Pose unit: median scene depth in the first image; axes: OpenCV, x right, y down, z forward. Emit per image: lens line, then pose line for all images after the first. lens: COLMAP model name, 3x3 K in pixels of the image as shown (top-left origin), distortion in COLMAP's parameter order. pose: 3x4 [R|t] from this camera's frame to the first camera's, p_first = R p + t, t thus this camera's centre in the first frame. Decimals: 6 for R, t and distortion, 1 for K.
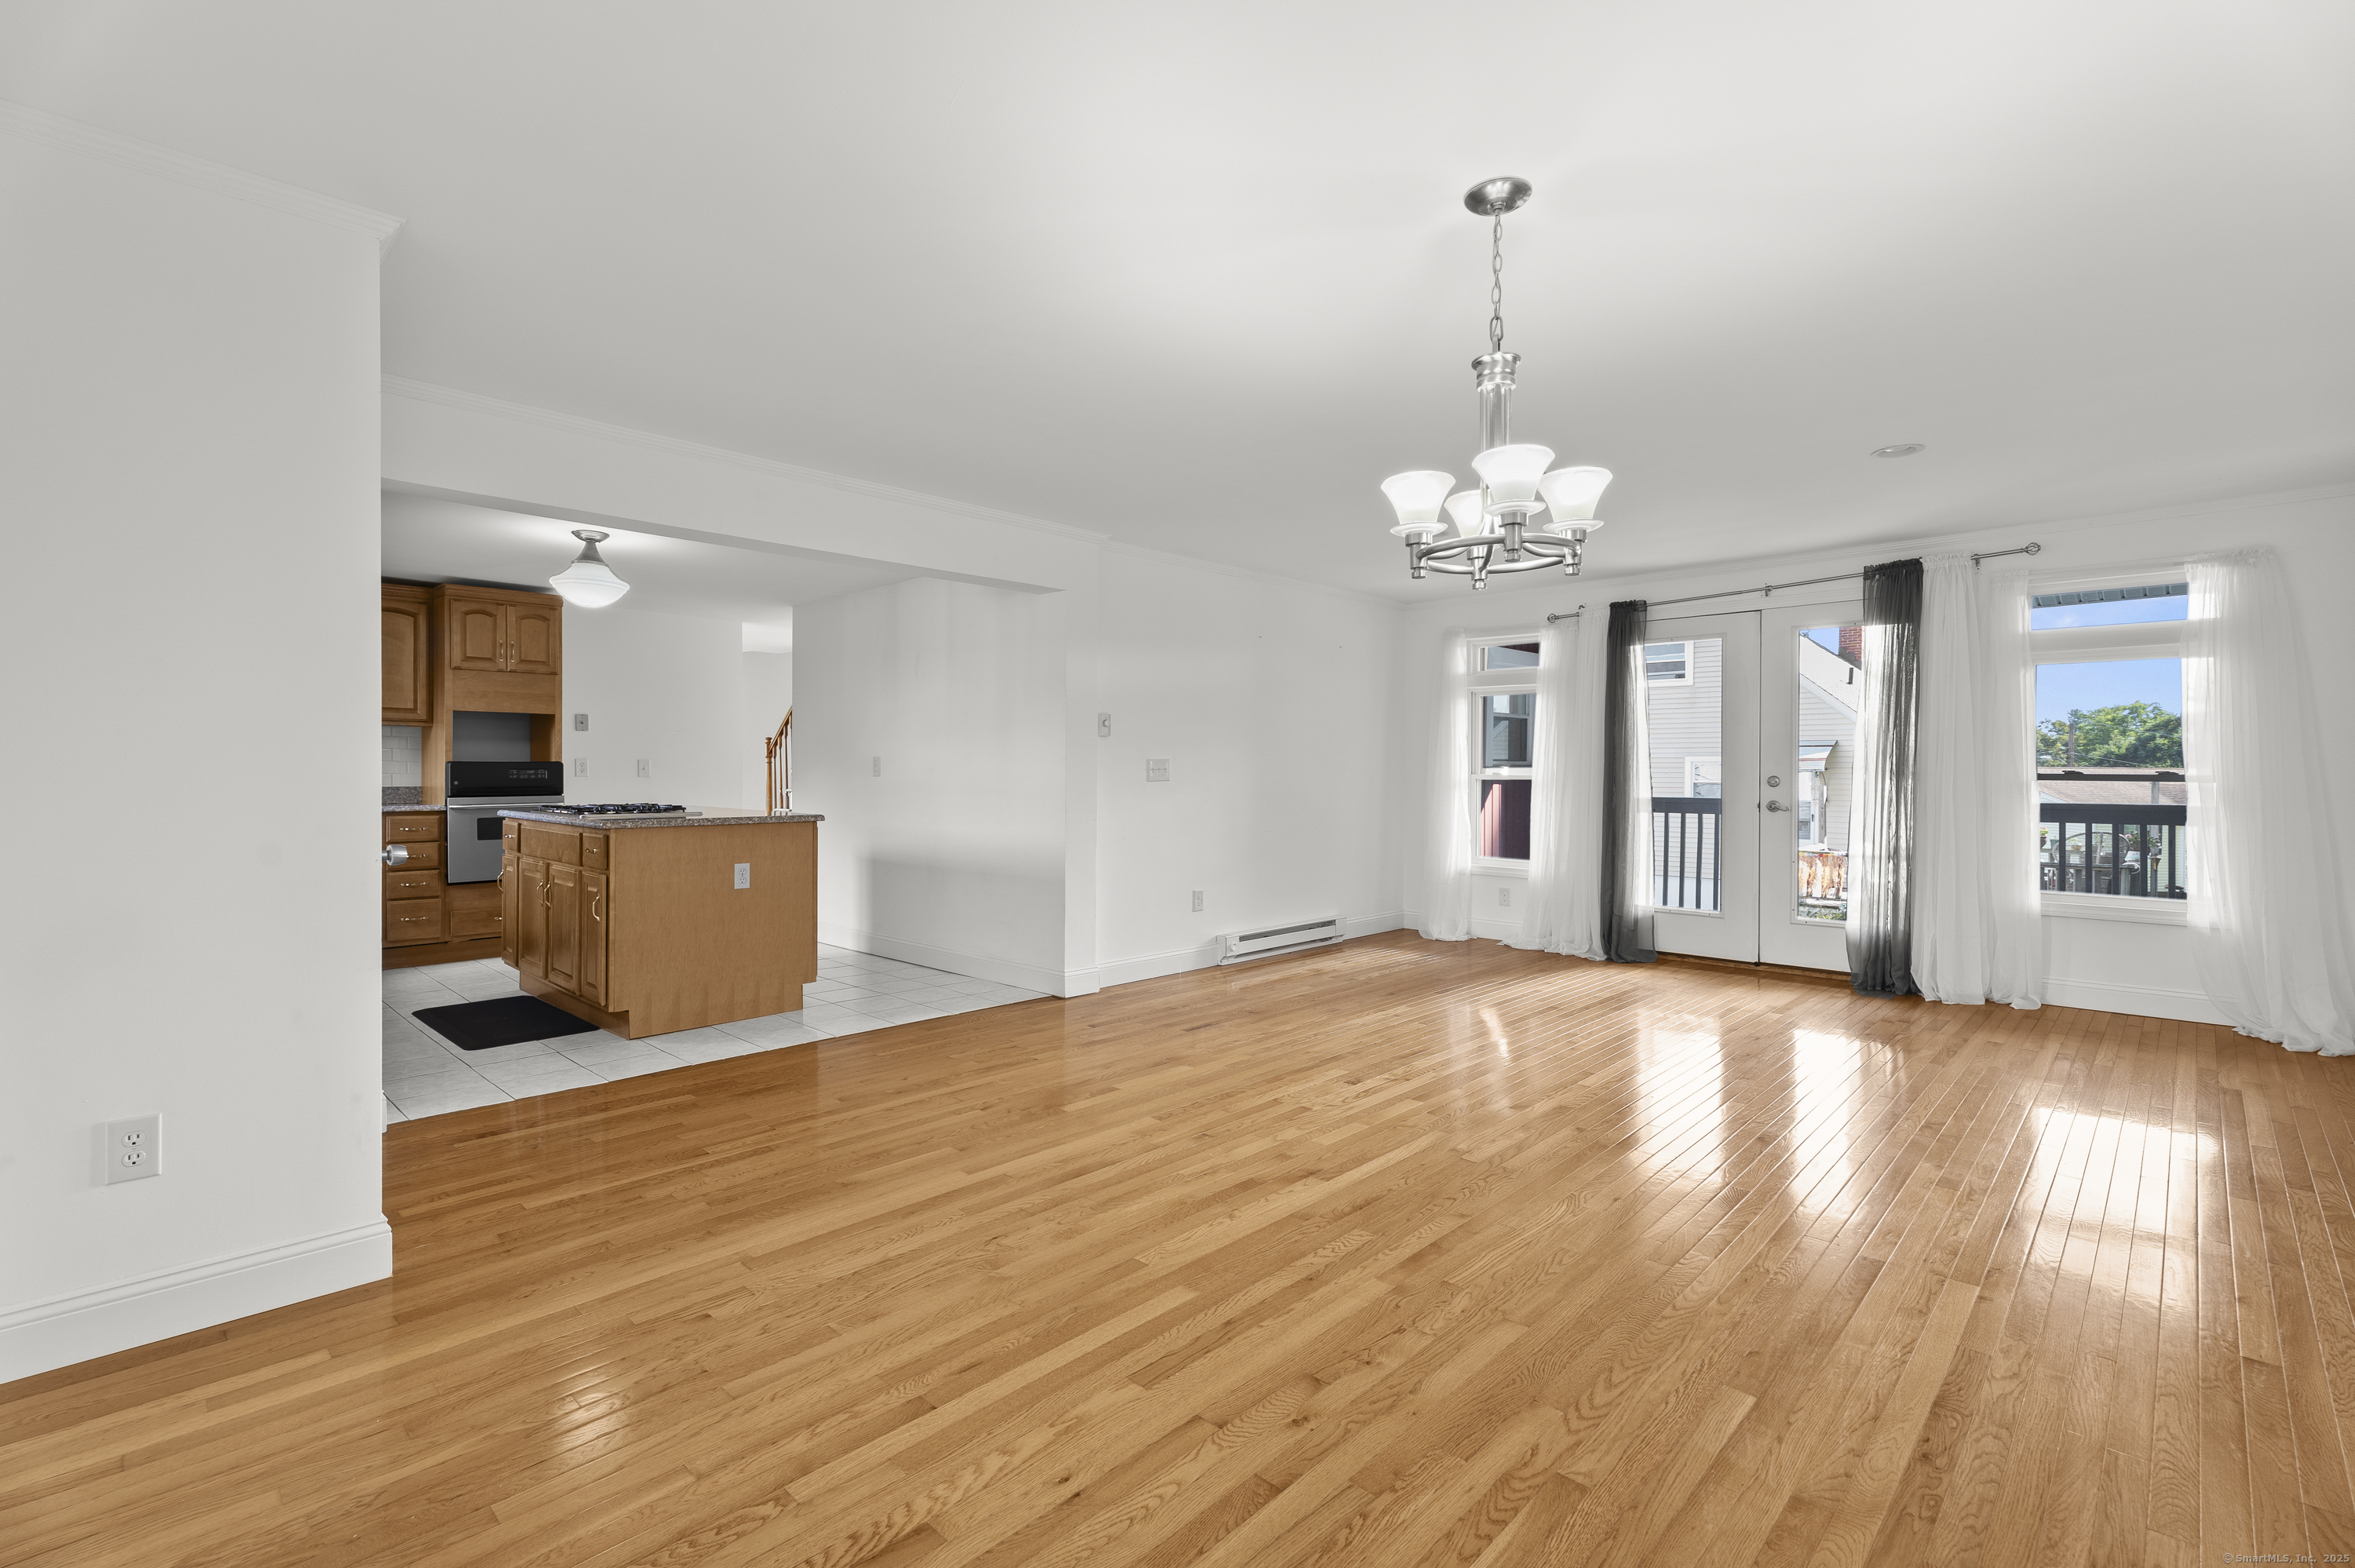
lens RADIAL K [[1055.0, 0, 1170.6], [0, 1055.0, 772.8], [0, 0, 1]] dist [0.001110, -0.000025]
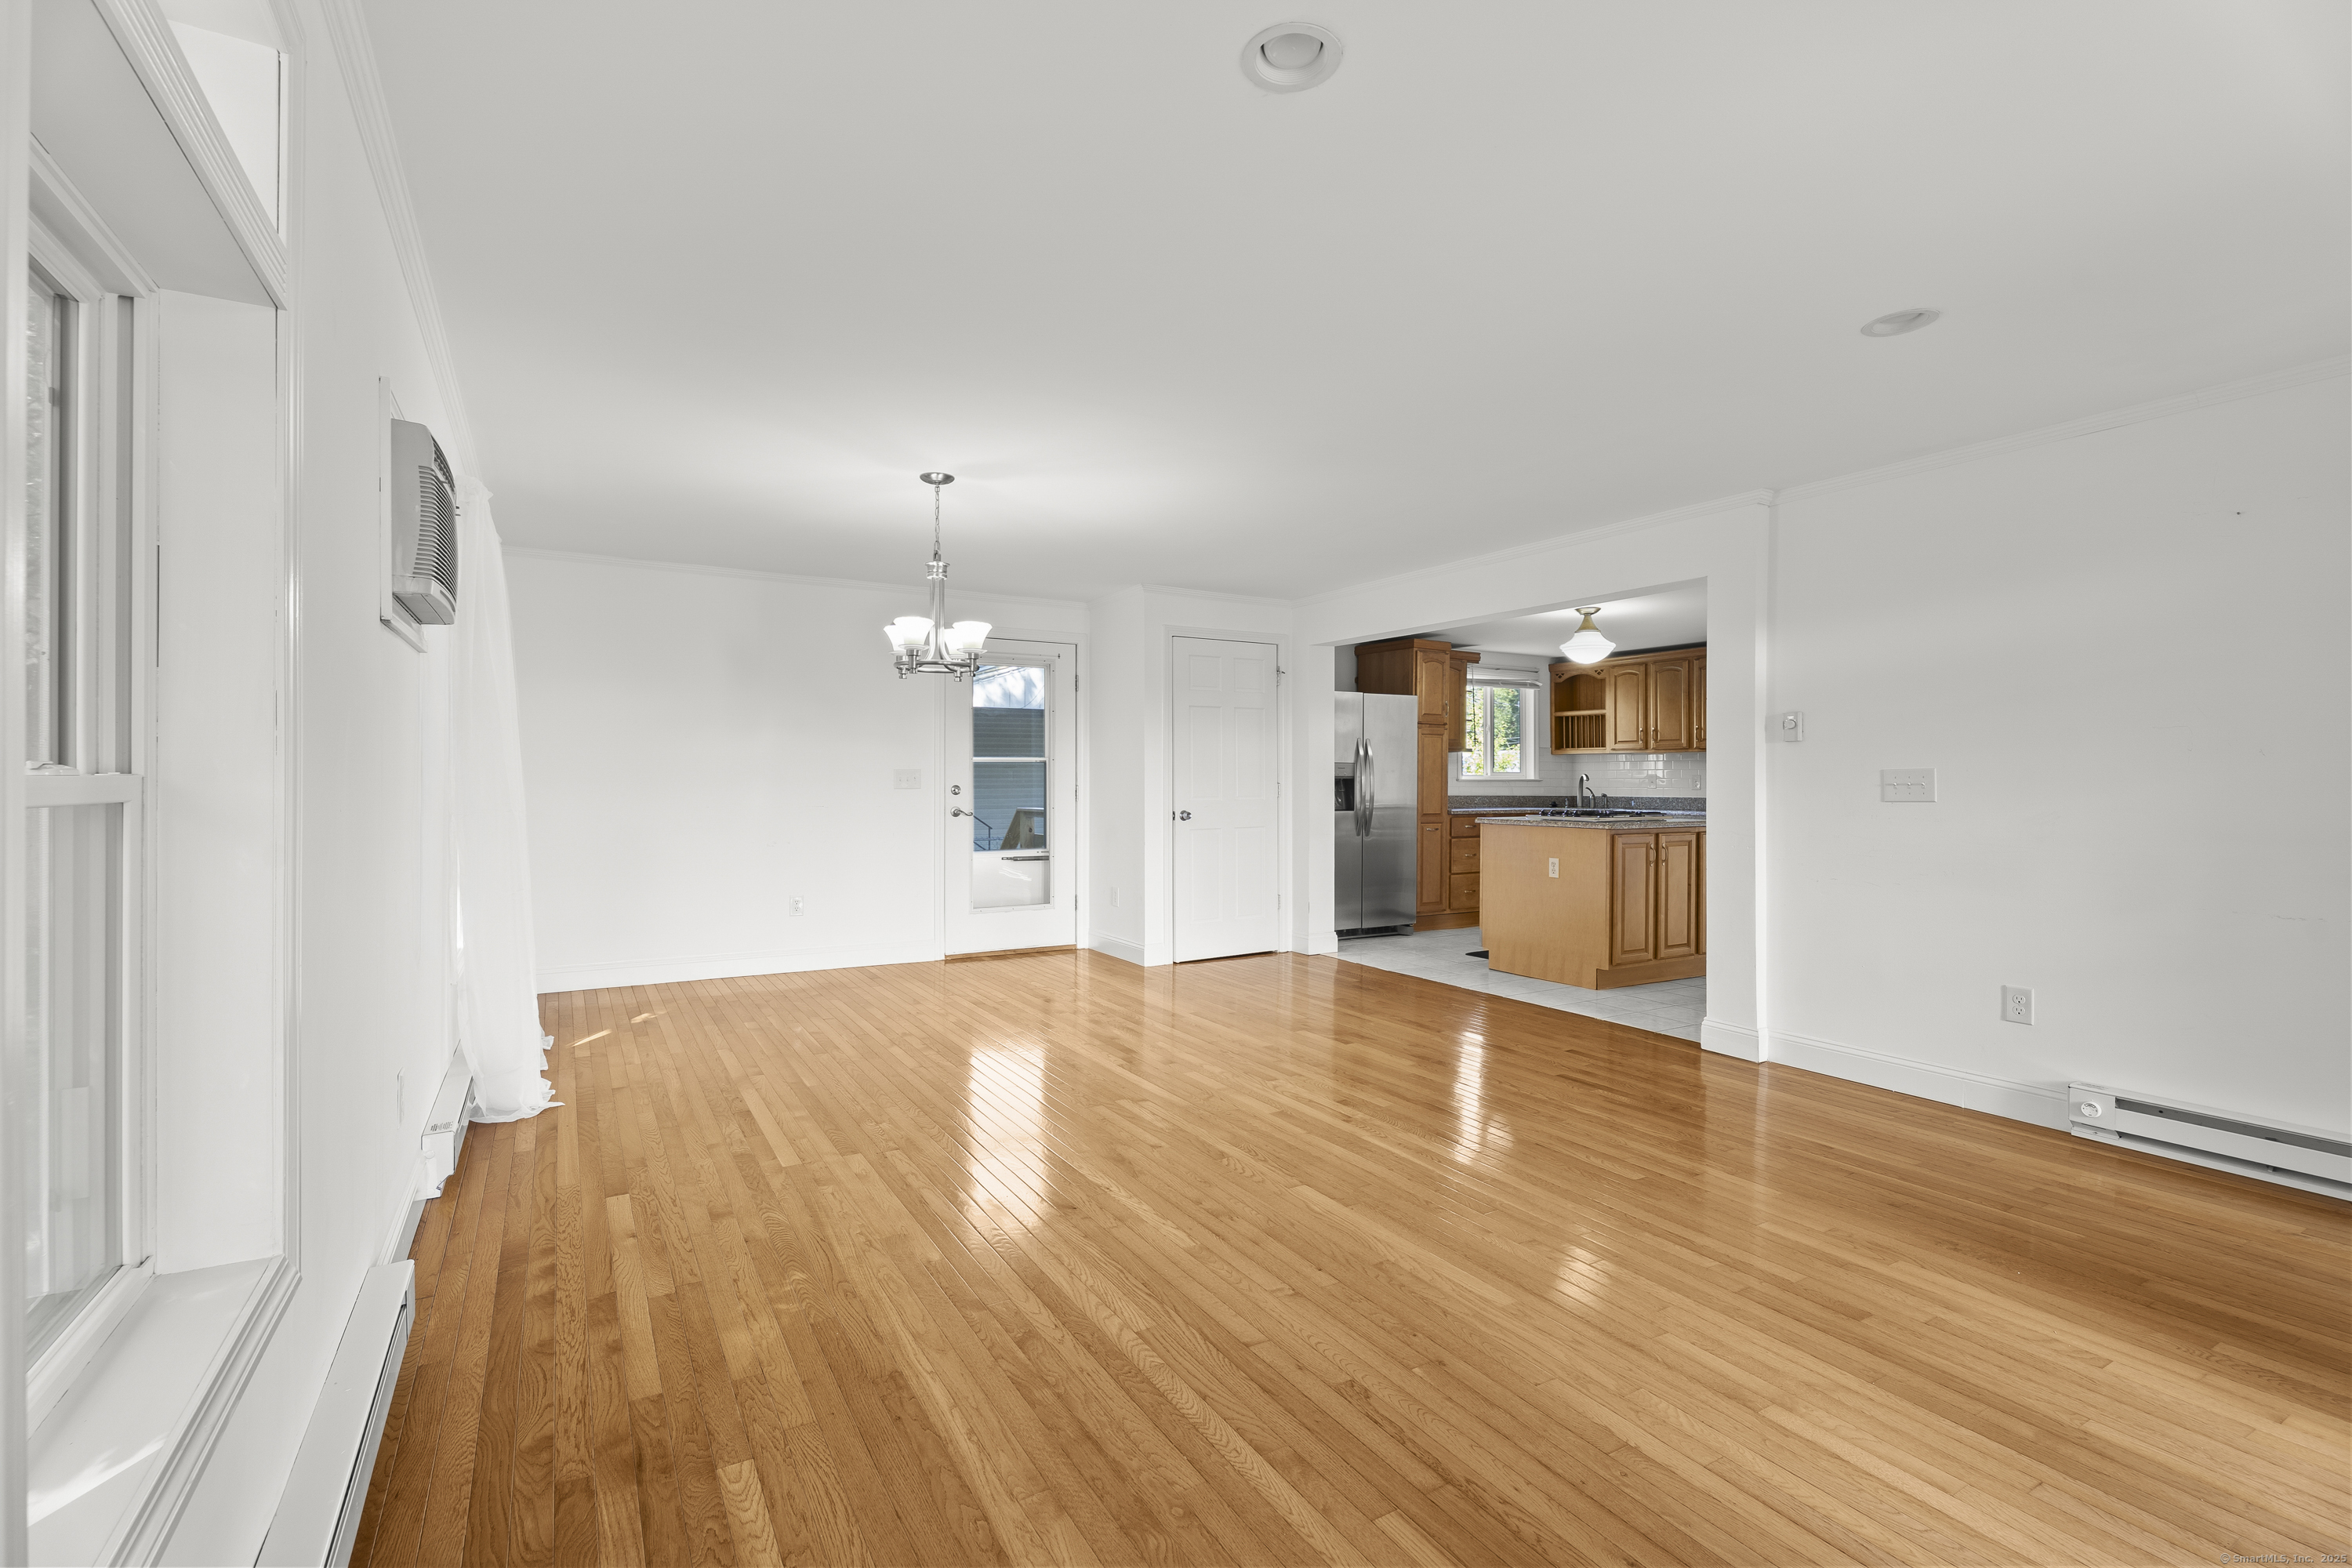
lens RADIAL K [[1047.0, 0, 1165.7], [0, 1047.0, 779.7], [0, 0, 1]] dist [0.001812, -0.000820]
pose [[-0.275167, -0.004781, -0.961385, 0.879952], [-0.008679, 0.999959, -0.002488, -0.000507], [0.961357, 0.007660, -0.275197, 0.846858]]
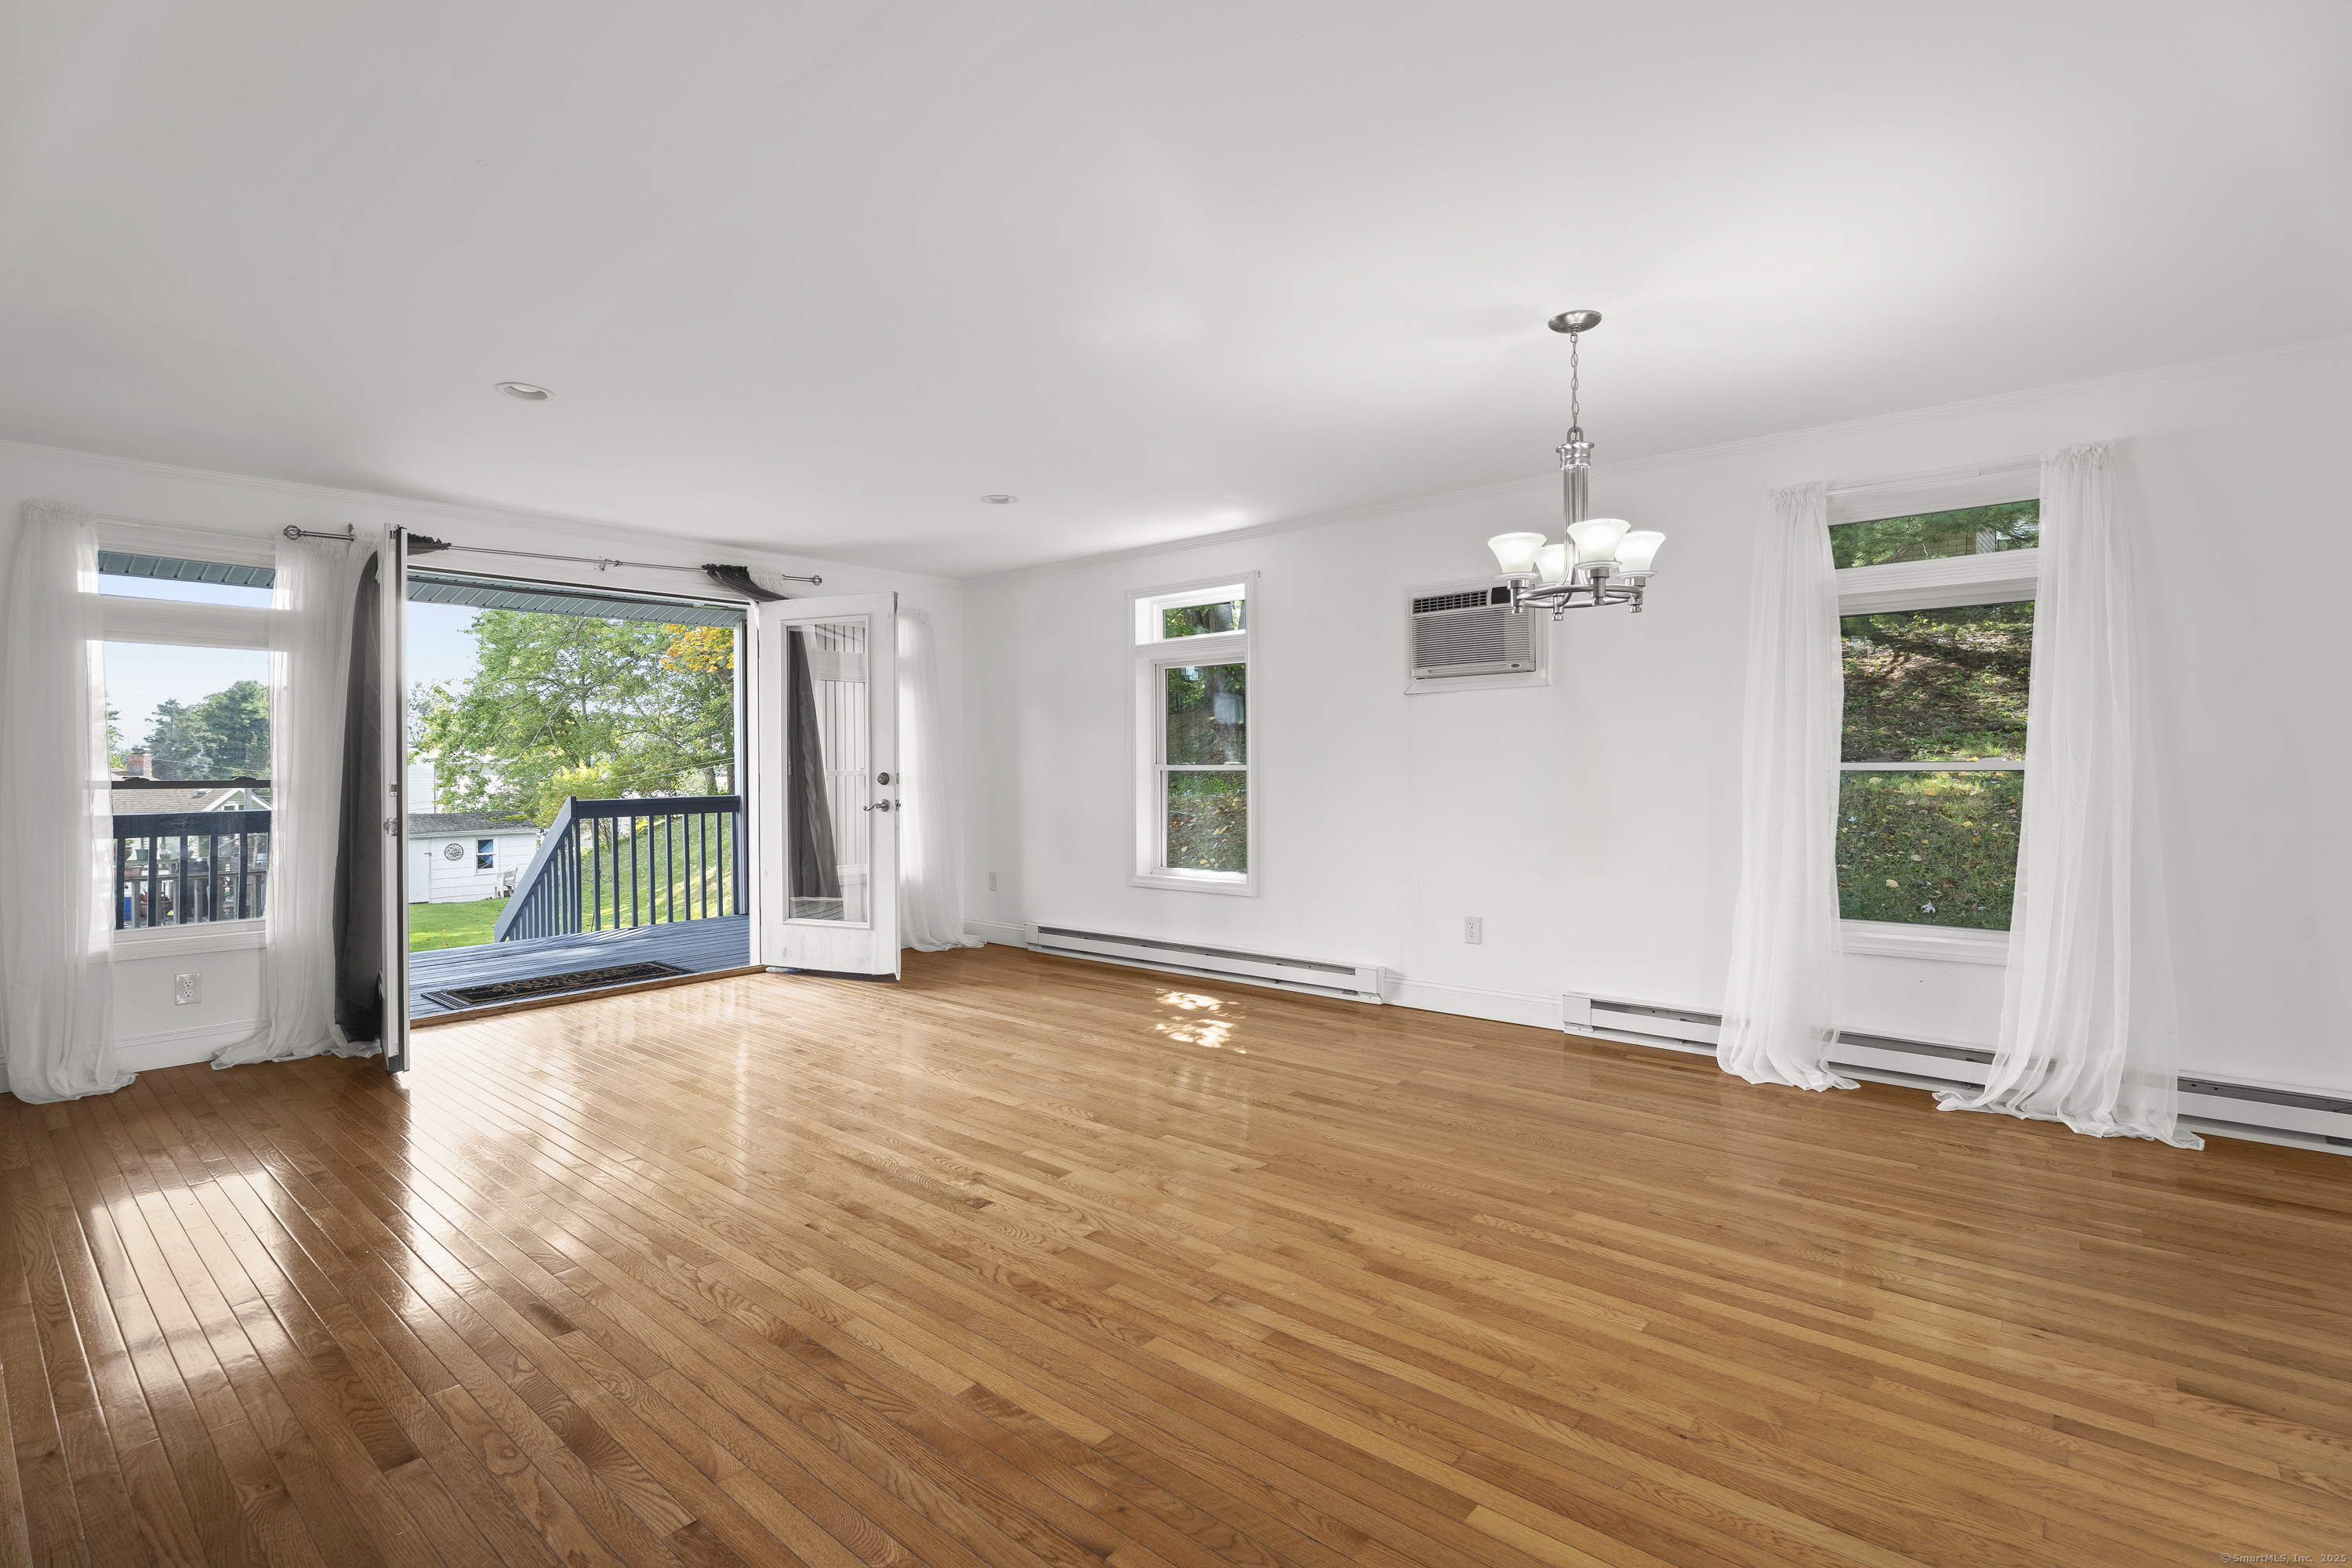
lens RADIAL K [[1091.7, 0, 1162.2], [0, 1091.7, 764.6], [0, 0, 1]] dist [-0.015229, -0.000577]
pose [[-0.054341, 0.000115, 0.998522, -0.436082], [0.010481, 0.999945, 0.000455, -0.001632], [-0.998467, 0.010490, -0.054340, 0.700654]]
